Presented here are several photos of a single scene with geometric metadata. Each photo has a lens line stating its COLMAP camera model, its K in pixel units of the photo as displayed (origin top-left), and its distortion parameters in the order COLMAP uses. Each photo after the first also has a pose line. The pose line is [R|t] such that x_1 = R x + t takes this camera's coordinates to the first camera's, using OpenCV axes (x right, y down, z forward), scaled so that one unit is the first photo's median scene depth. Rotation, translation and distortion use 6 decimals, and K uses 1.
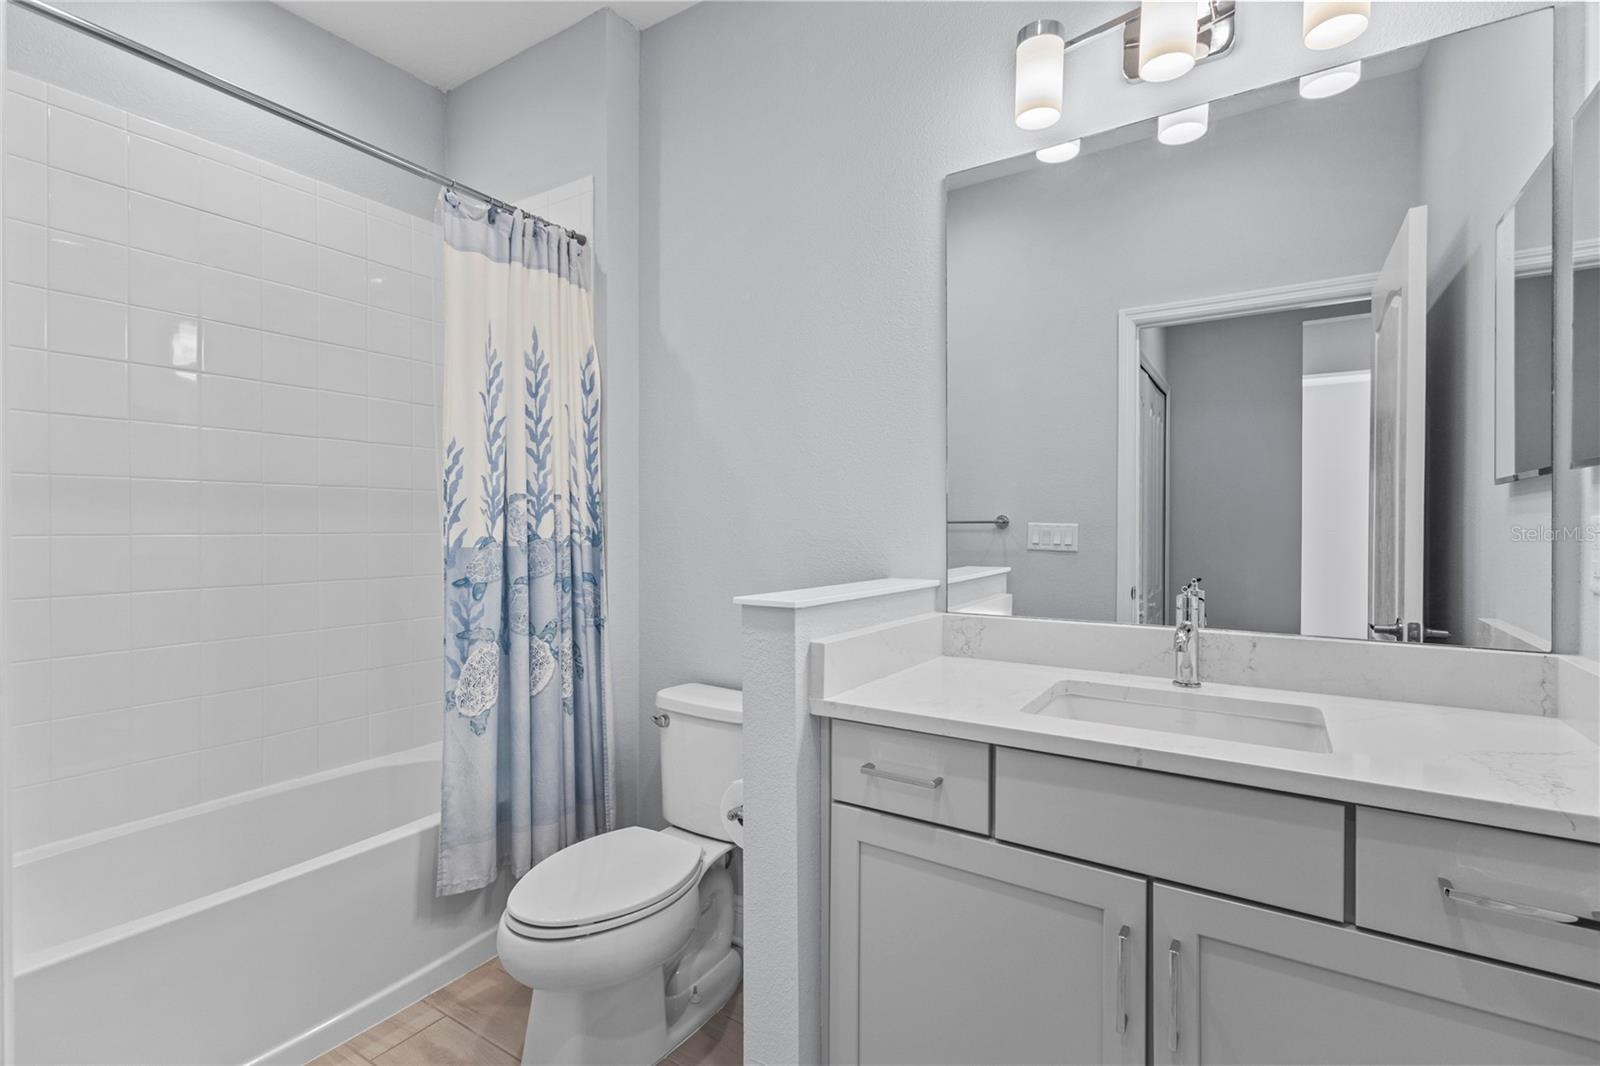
lens RADIAL K [[738.6, 0, 798.6], [0, 738.6, 529.9], [0, 0, 1]] dist [0.002977, 0.000400]
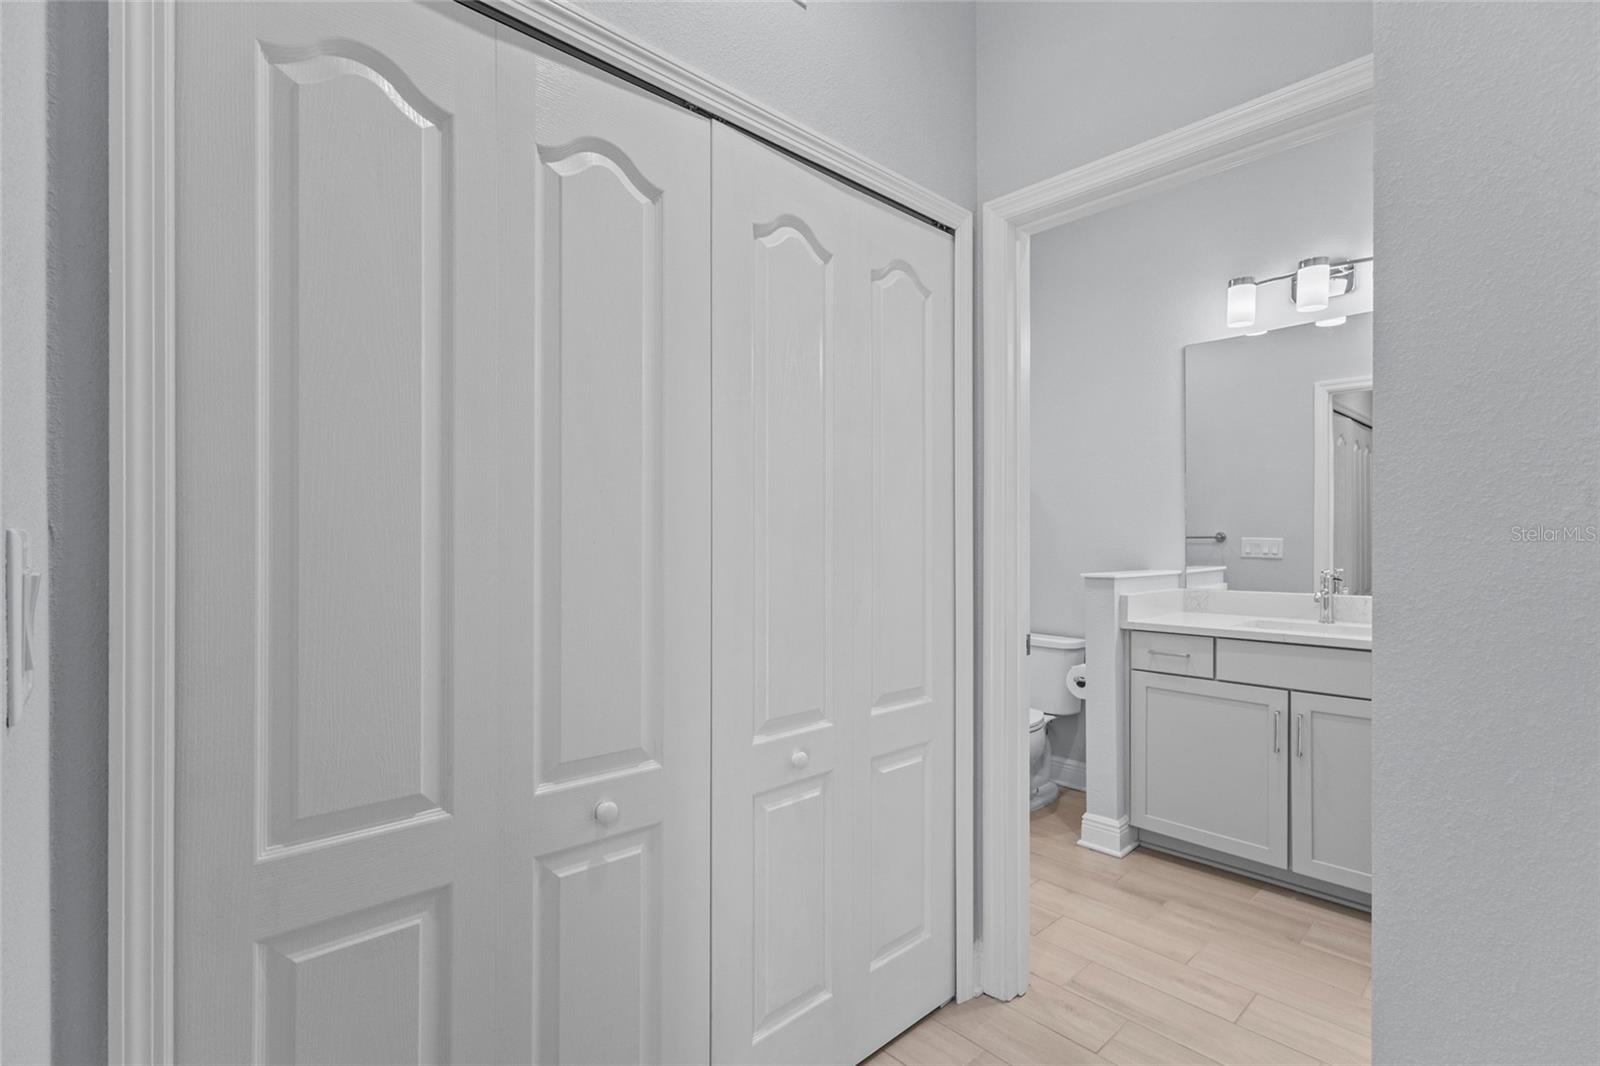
lens RADIAL K [[740.8, 0, 796.8], [0, 740.8, 534.7], [0, 0, 1]] dist [0.004670, -0.000324]
pose [[0.968204, -0.003298, -0.250139, -0.354588], [0.000361, 0.999930, -0.011788, 0.001921], [0.250160, 0.011323, 0.968138, -1.324148]]
